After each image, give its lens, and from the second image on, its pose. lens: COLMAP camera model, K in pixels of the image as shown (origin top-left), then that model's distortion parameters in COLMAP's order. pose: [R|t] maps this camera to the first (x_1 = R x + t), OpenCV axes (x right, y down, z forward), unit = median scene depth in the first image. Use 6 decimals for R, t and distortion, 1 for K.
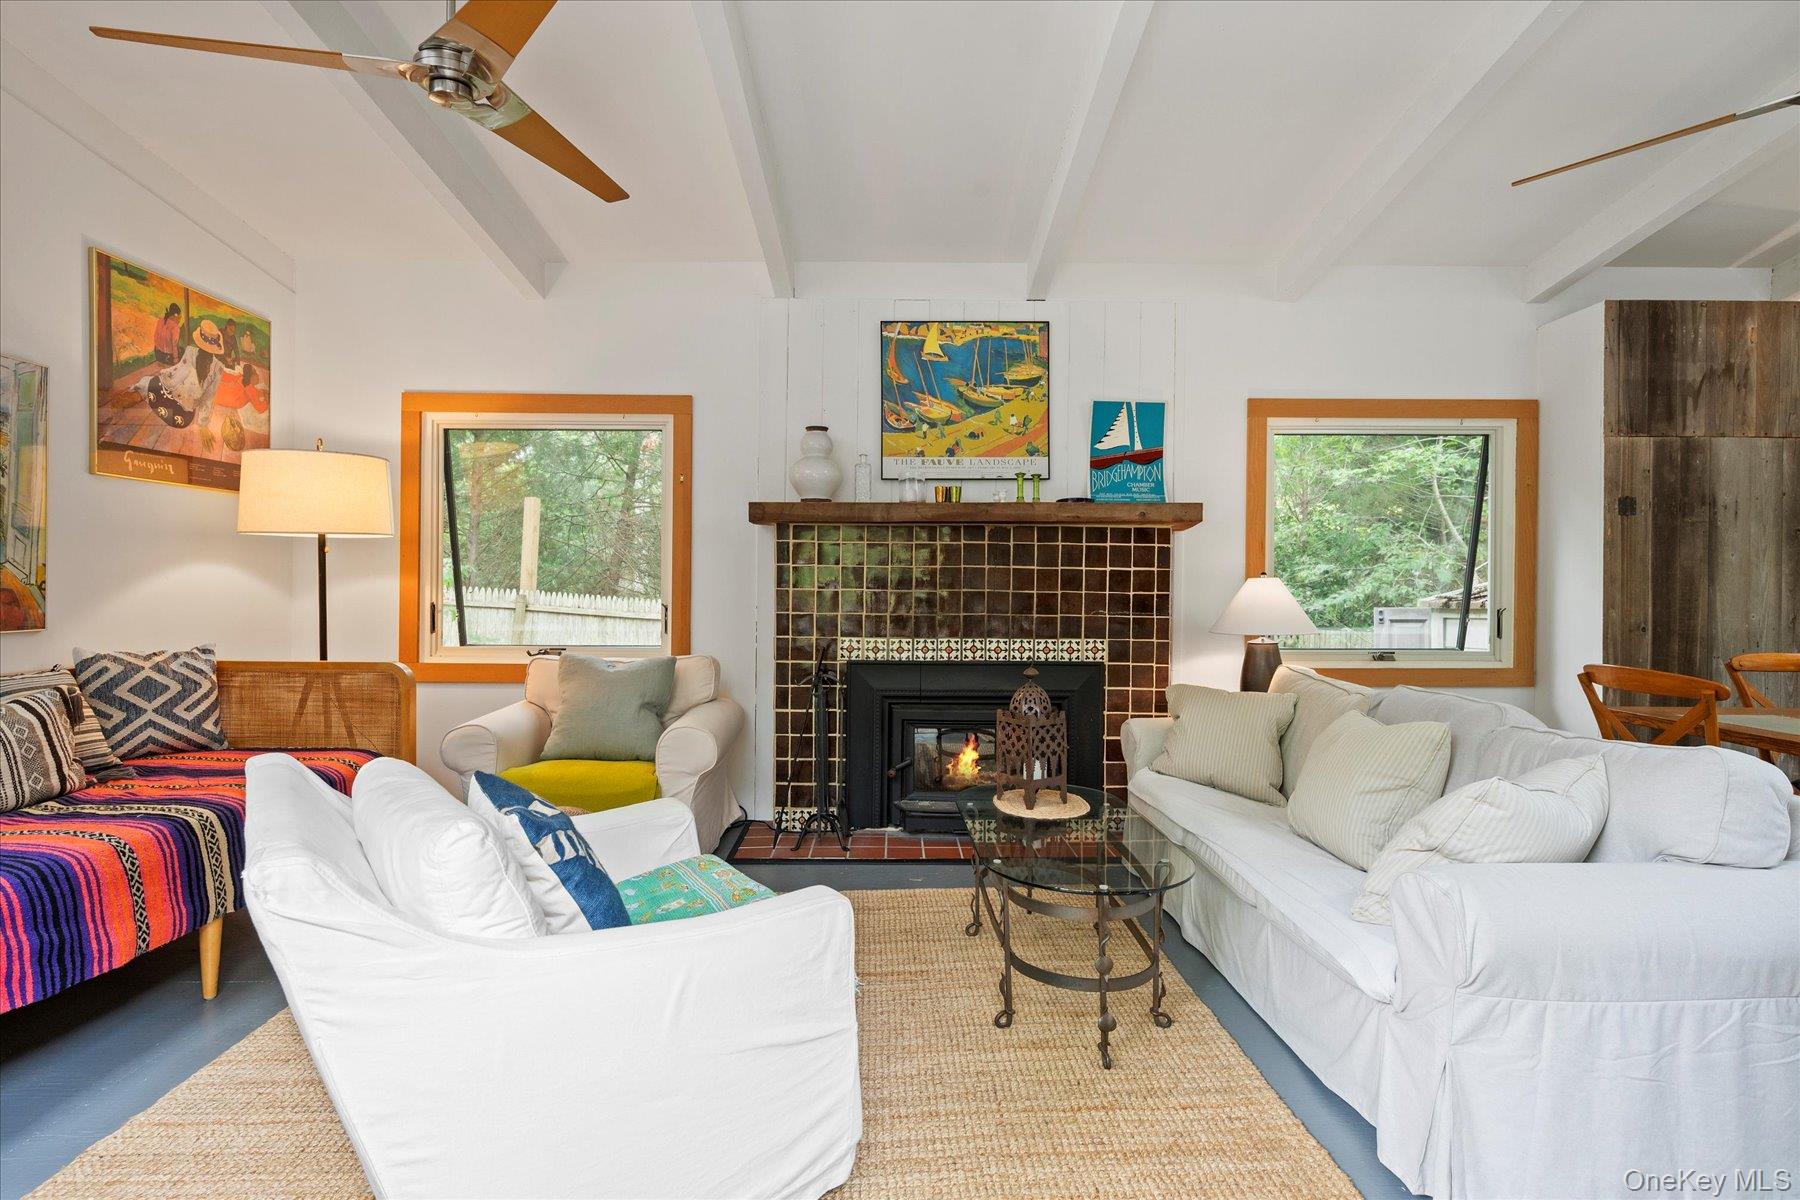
lens RADIAL K [[888.2, 0, 899.0], [0, 888.2, 590.8], [0, 0, 1]] dist [-0.004140, 0.000308]
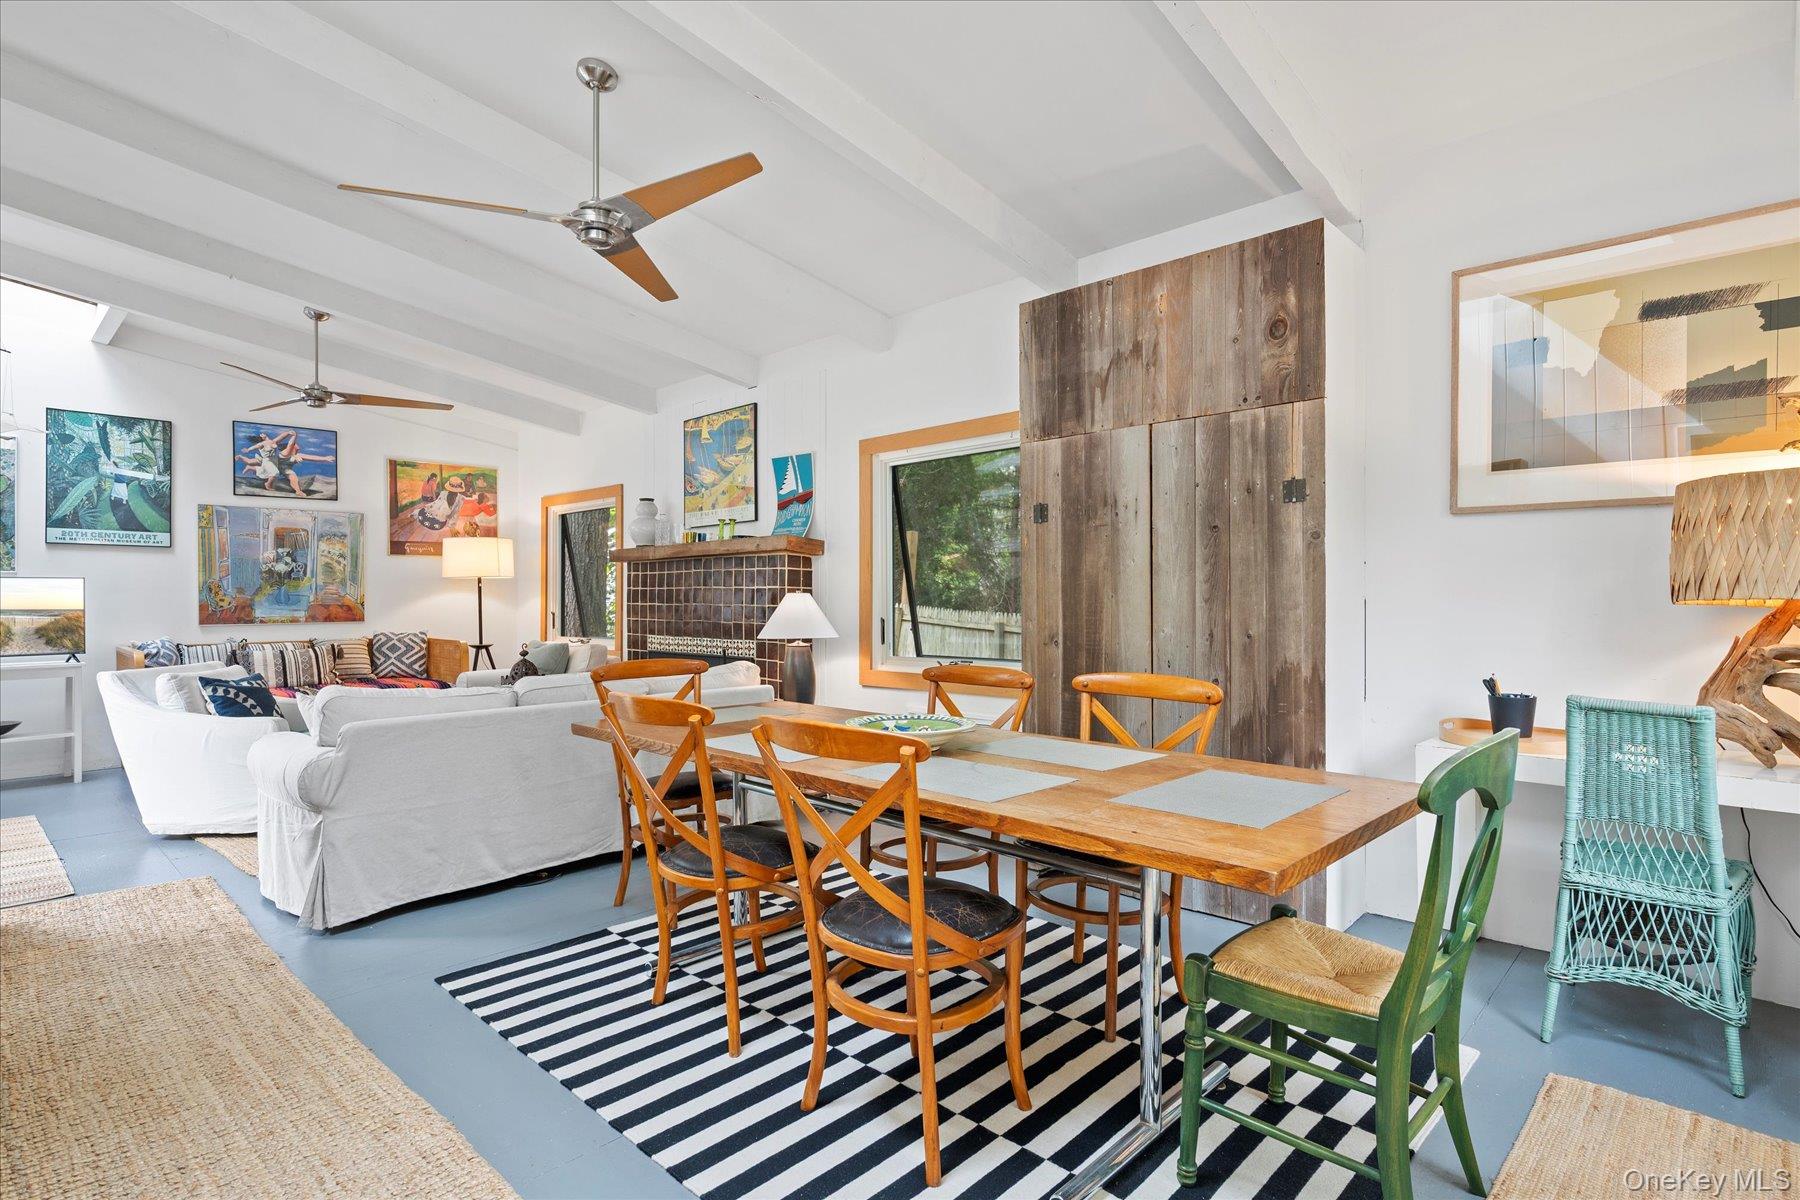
lens RADIAL K [[898.7, 0, 900.0], [0, 898.7, 600.0], [0, 0, 1]] dist [-0.001609, 0.000615]
pose [[0.716770, -0.006510, -0.697279, 1.388052], [0.003563, 0.999978, -0.005673, 0.002600], [0.697300, 0.001582, 0.716777, 0.199656]]
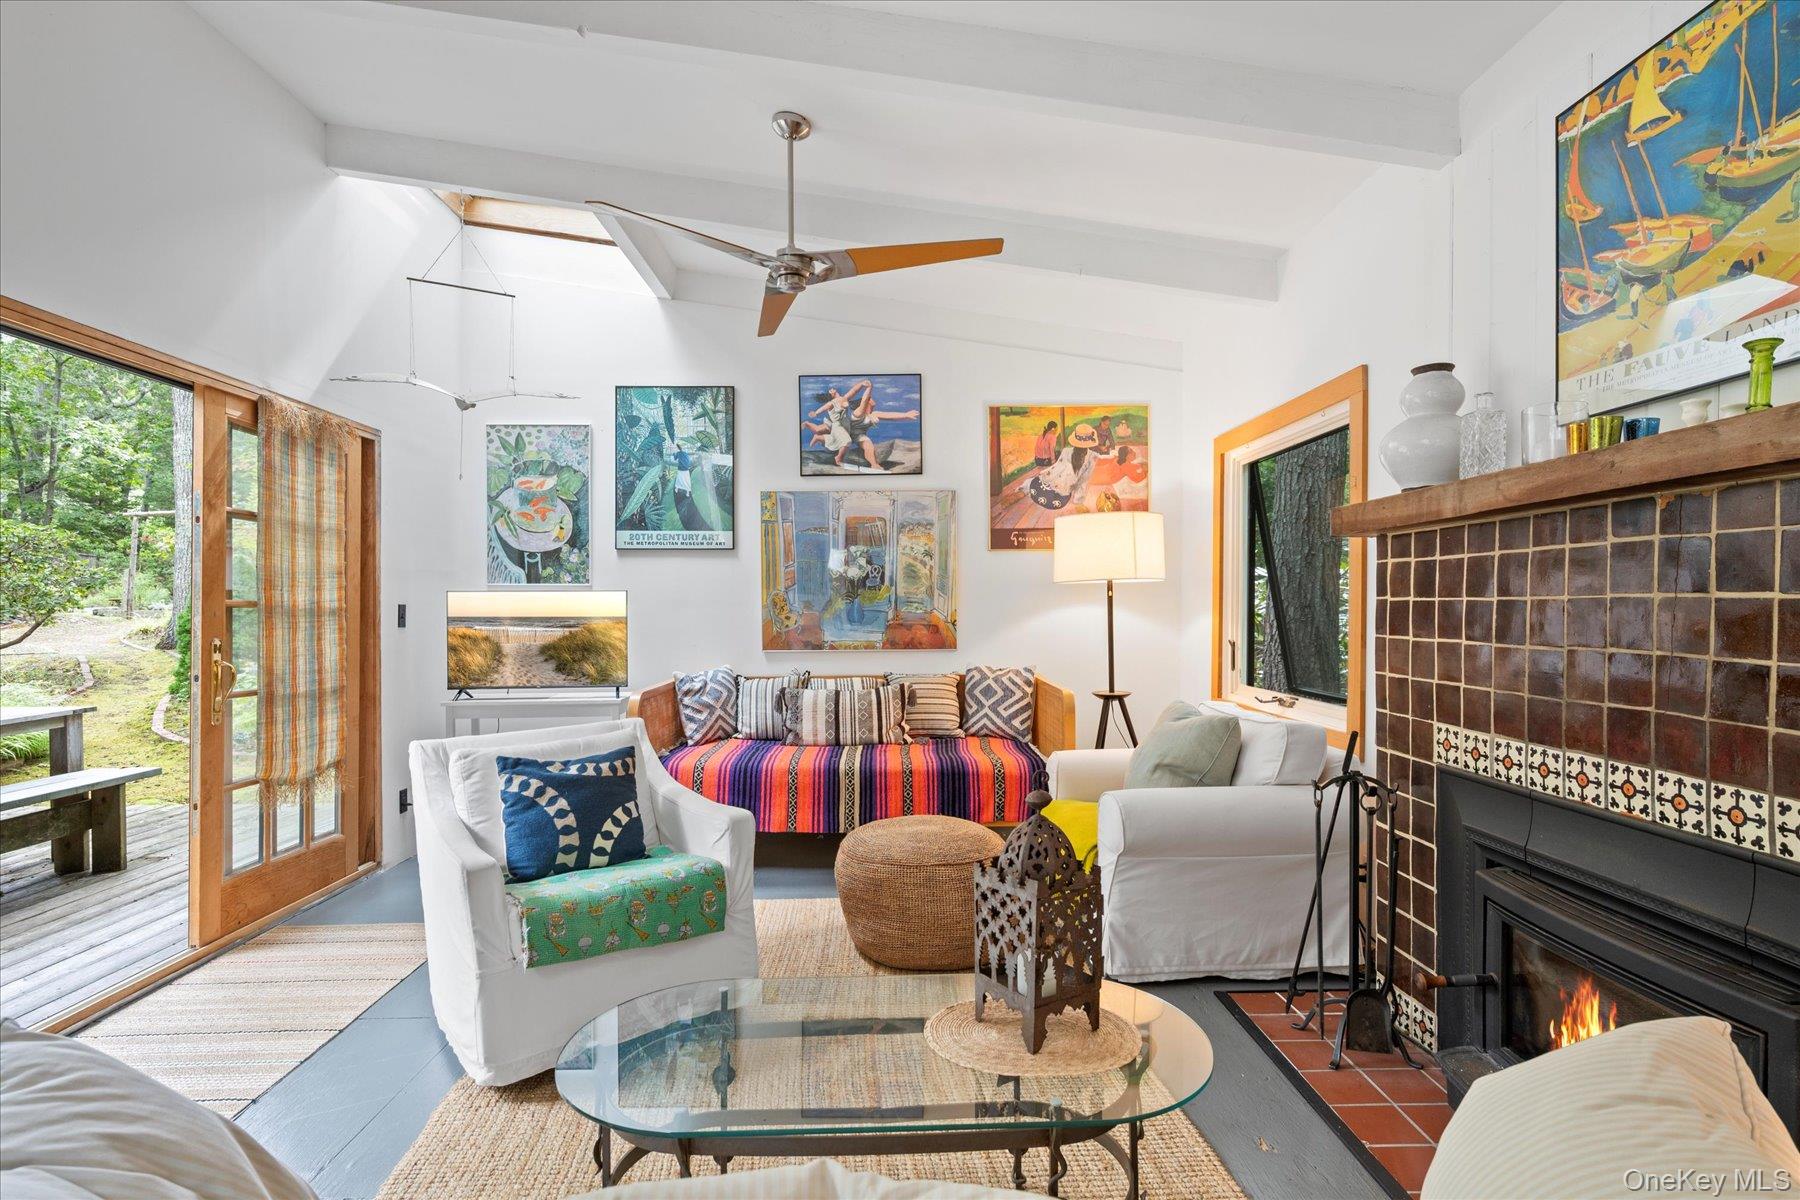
lens RADIAL K [[888.7, 0, 895.6], [0, 888.7, 611.4], [0, 0, 1]] dist [-0.002608, 0.001157]
pose [[0.007352, -0.000725, -0.999973, 0.532256], [-0.001145, 0.999999, -0.000733, -0.019933], [0.999972, 0.001150, 0.007352, 0.672656]]
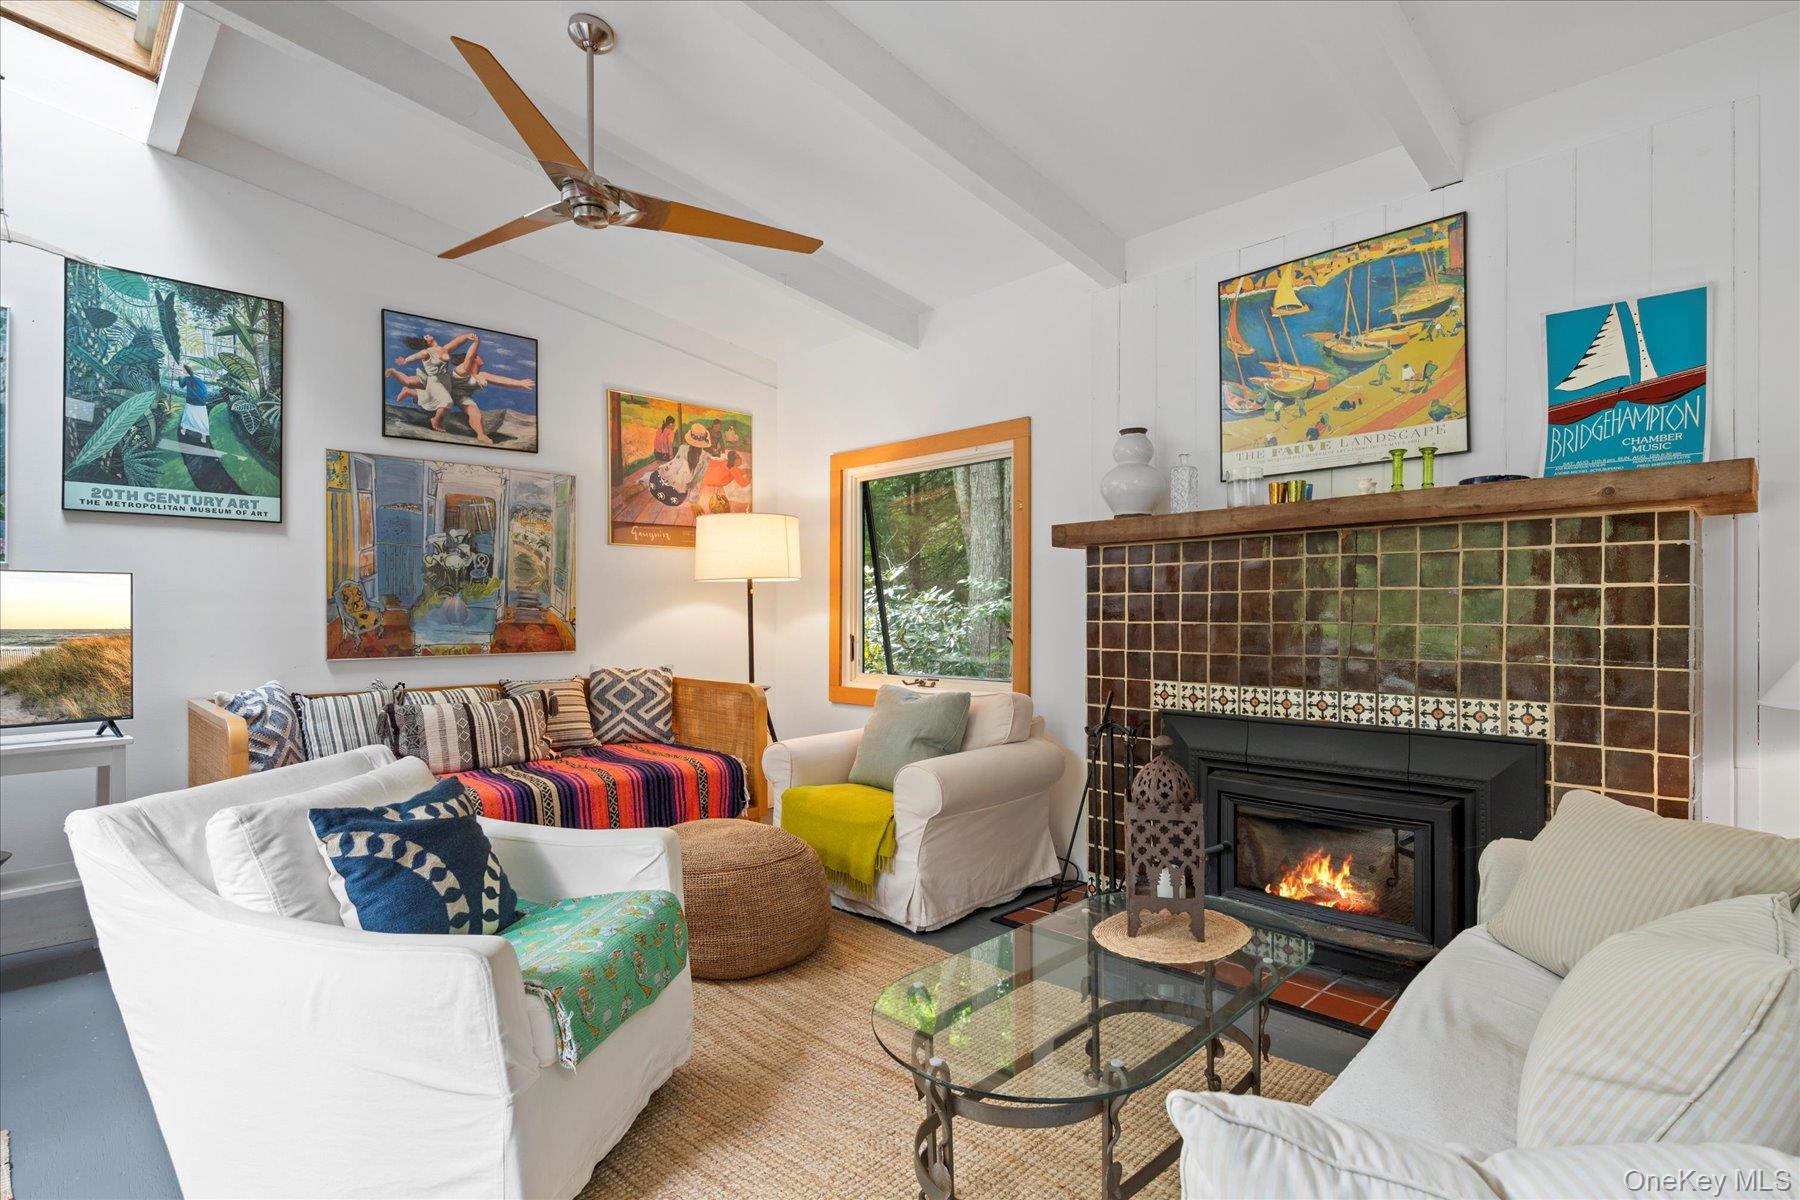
lens RADIAL K [[888.7, 0, 895.6], [0, 888.7, 611.4], [0, 0, 1]] dist [-0.002608, 0.001157]
pose [[0.693218, -0.011367, -0.720638, 0.378421], [0.004090, 0.999922, -0.011837, -0.002759], [0.720716, 0.005258, 0.693210, 0.268702]]
